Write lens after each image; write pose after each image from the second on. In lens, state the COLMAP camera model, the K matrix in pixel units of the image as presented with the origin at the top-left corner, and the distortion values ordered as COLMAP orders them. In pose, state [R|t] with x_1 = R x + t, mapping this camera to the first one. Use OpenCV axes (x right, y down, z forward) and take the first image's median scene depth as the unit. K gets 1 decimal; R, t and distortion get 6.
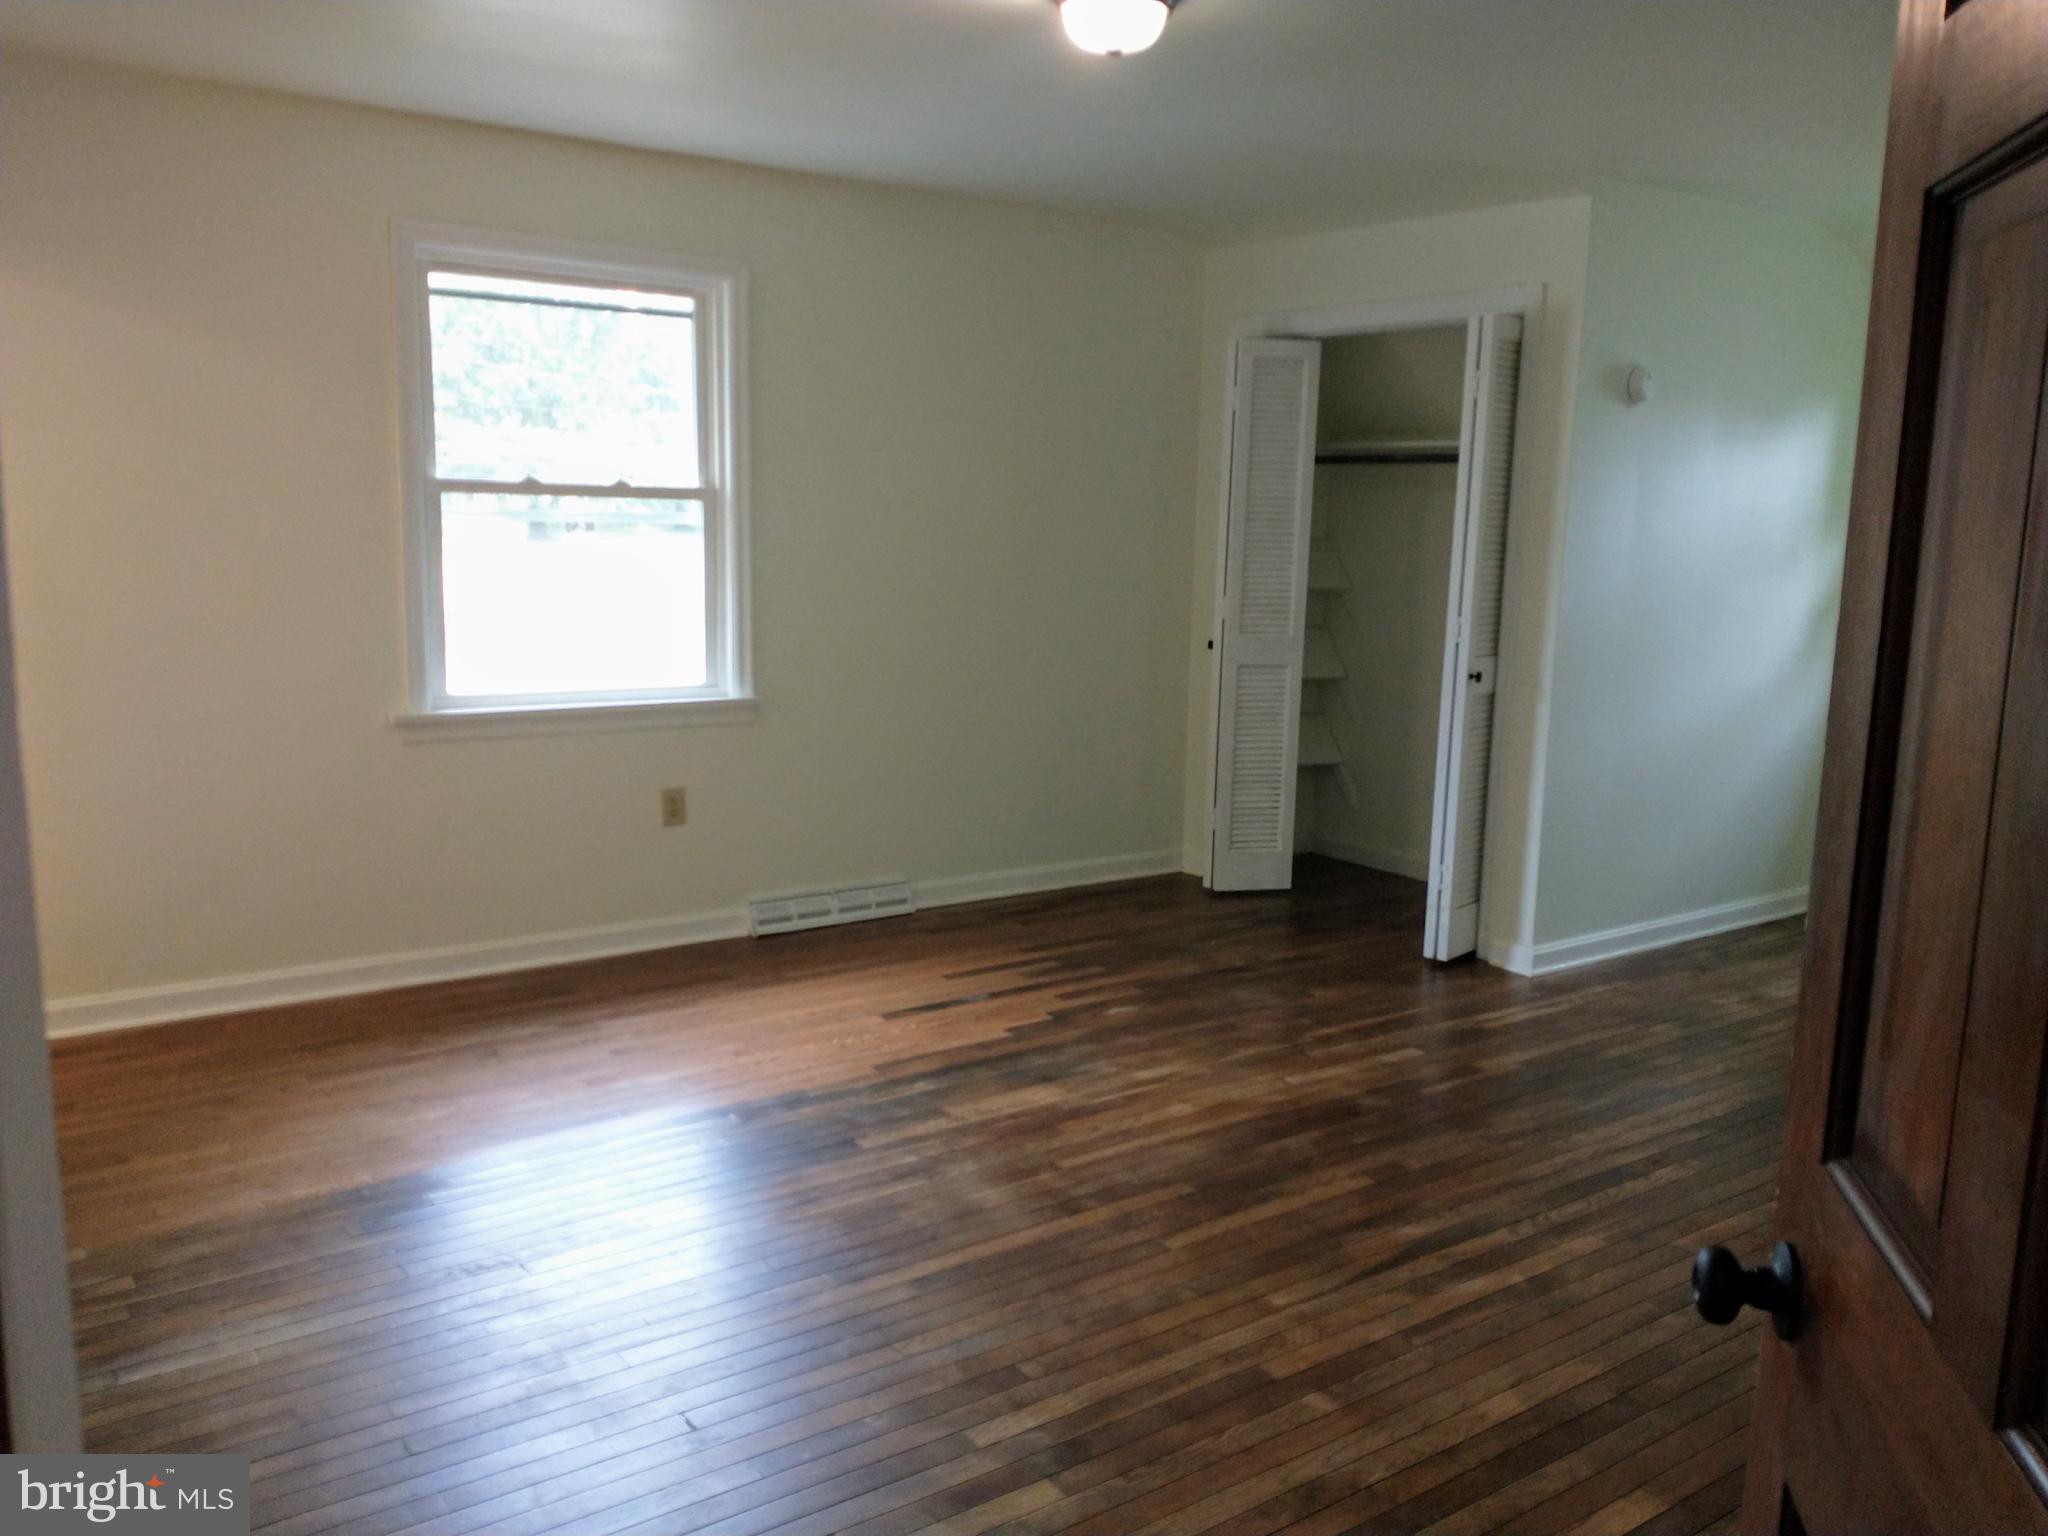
lens RADIAL K [[1648.2, 0, 1024.0], [0, 1648.2, 768.0], [0, 0, 1]] dist [0.074613, -0.147315]
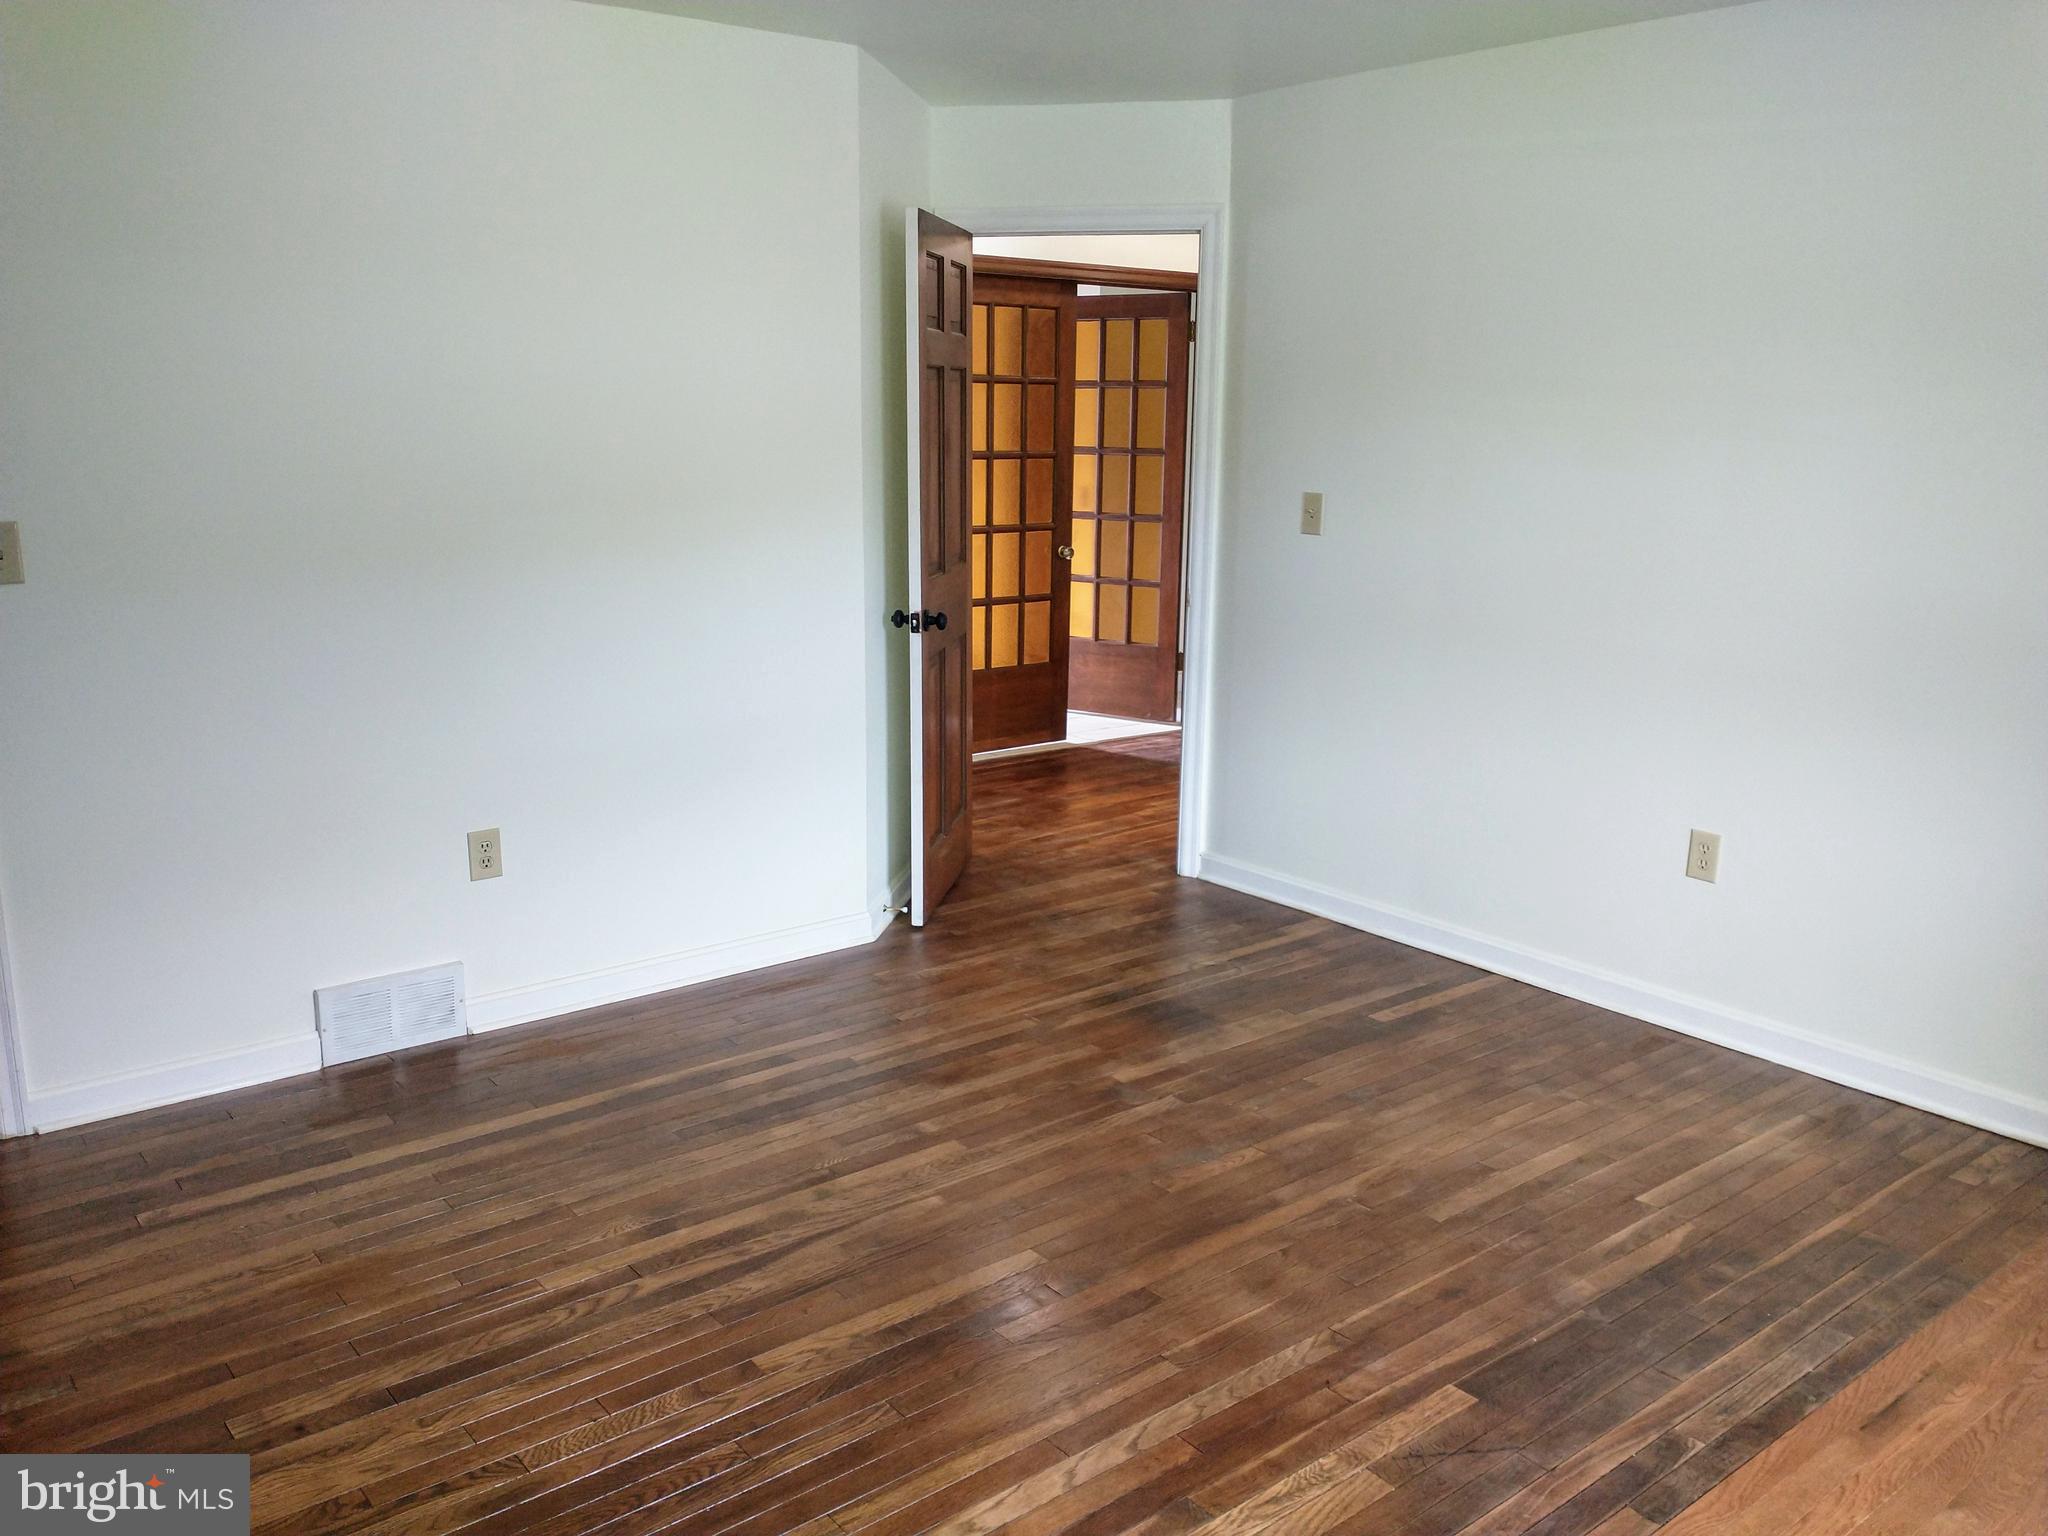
lens RADIAL K [[1648.2, 0, 1024.0], [0, 1648.2, 768.0], [0, 0, 1]] dist [0.074613, -0.147315]
pose [[-0.998442, -0.018676, -0.052582, 0.127750], [-0.036877, 0.928057, 0.370607, -0.268389], [0.041878, 0.371969, -0.927300, 1.530169]]
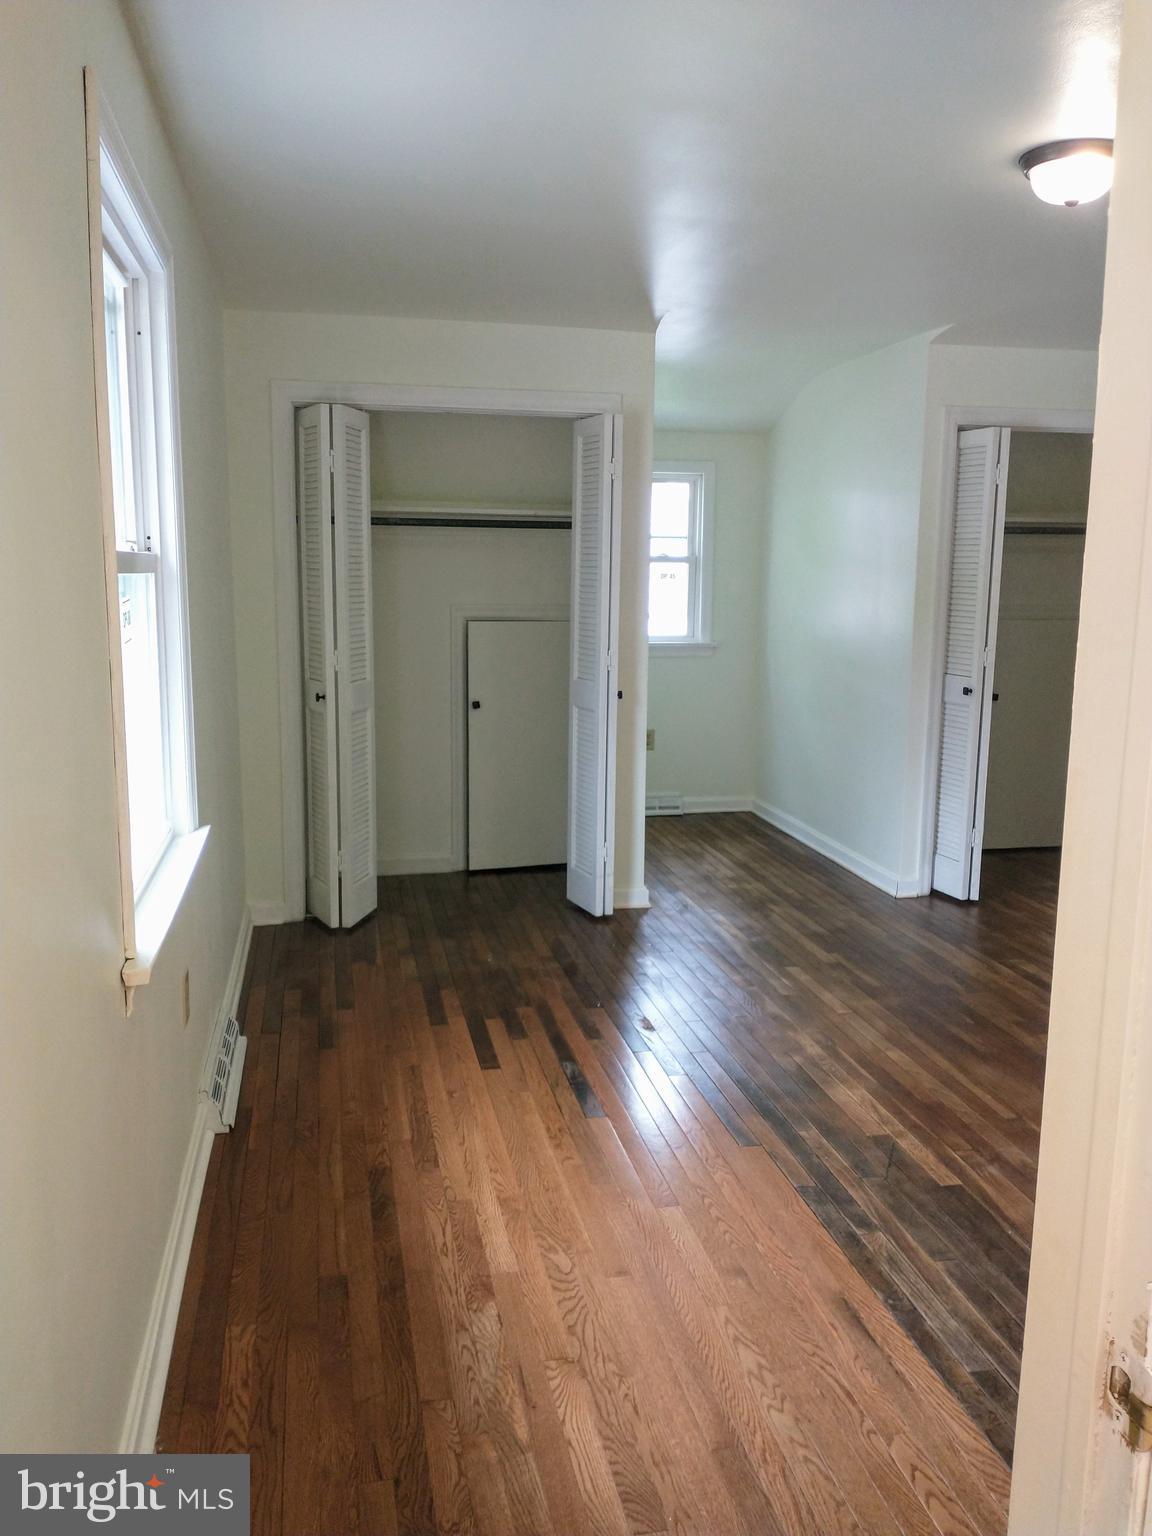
lens RADIAL K [[1224.6, 0, 576.0], [0, 1224.6, 768.0], [0, 0, 1]] dist [0.052508, -0.122790]
pose [[0.414378, -0.163479, 0.895302, -0.838984], [0.148237, 0.982722, 0.110832, -0.150567], [-0.897952, 0.086791, 0.431452, 0.847007]]
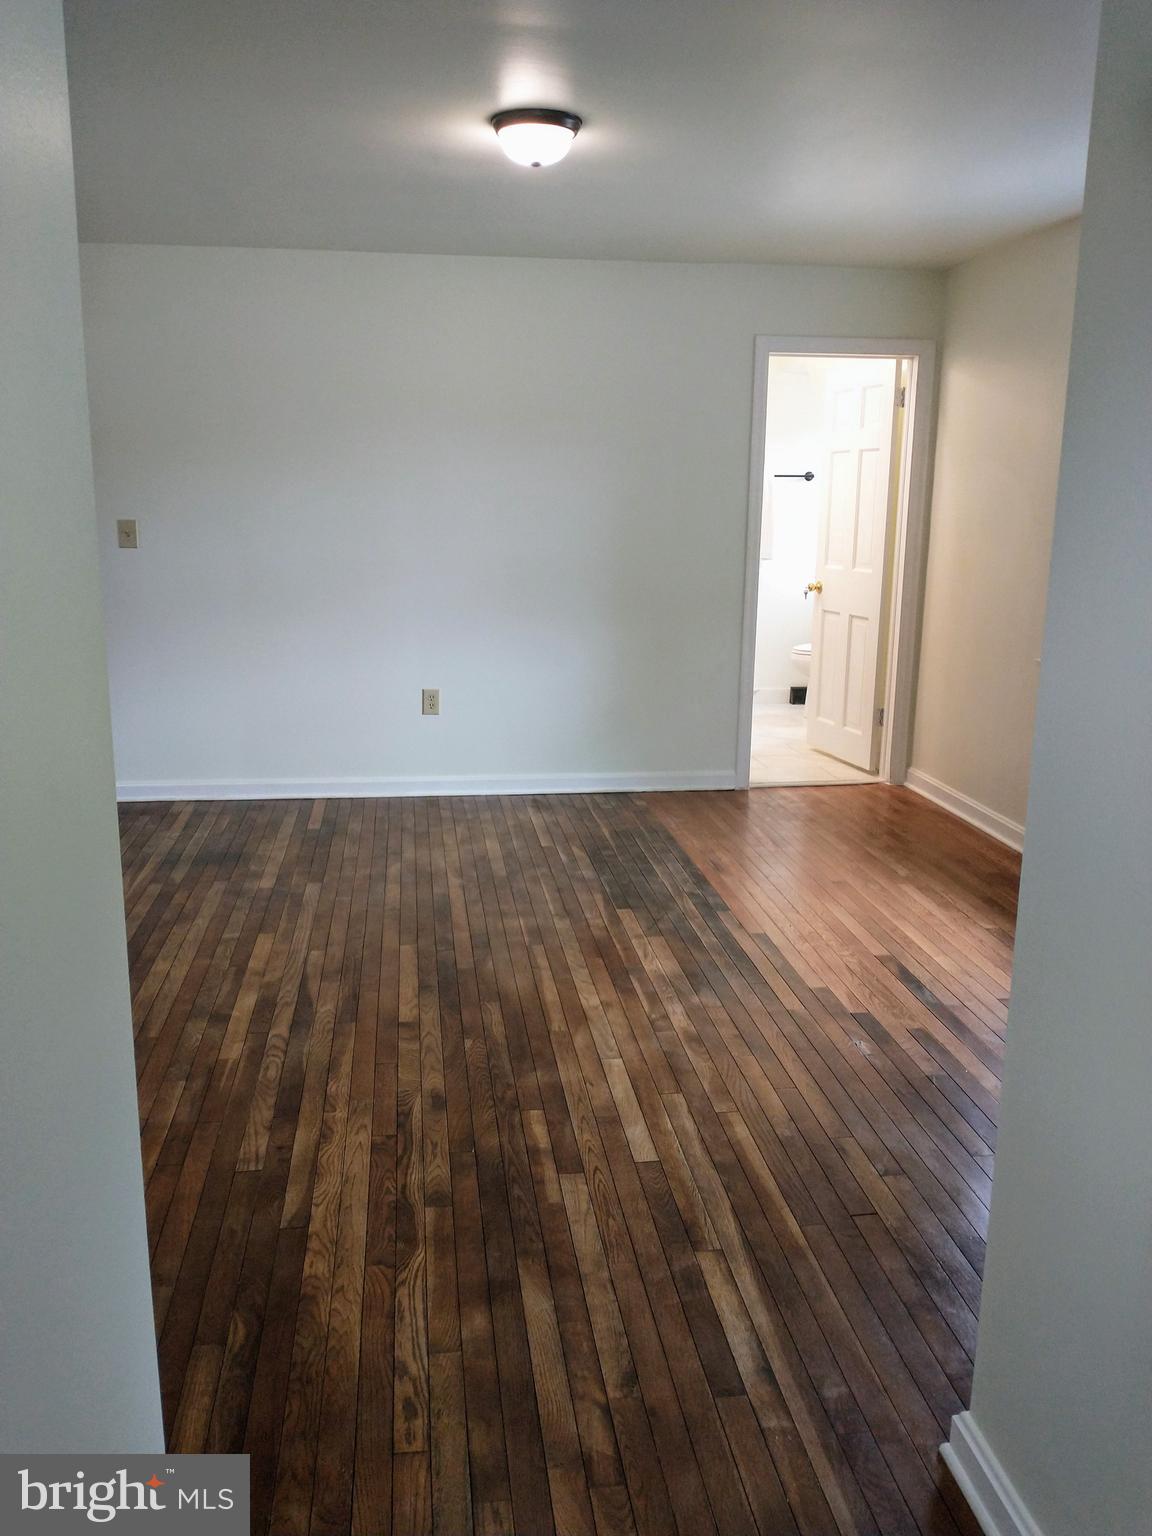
lens RADIAL K [[1236.1, 0, 567.0], [0, 1236.1, 775.0], [0, 0, 1]] dist [0.074613, -0.147315]
pose [[-0.478966, 0.174191, -0.860377, 0.896479], [-0.164161, 0.945050, 0.282721, -0.210716], [0.862347, 0.276654, -0.424052, 1.398383]]
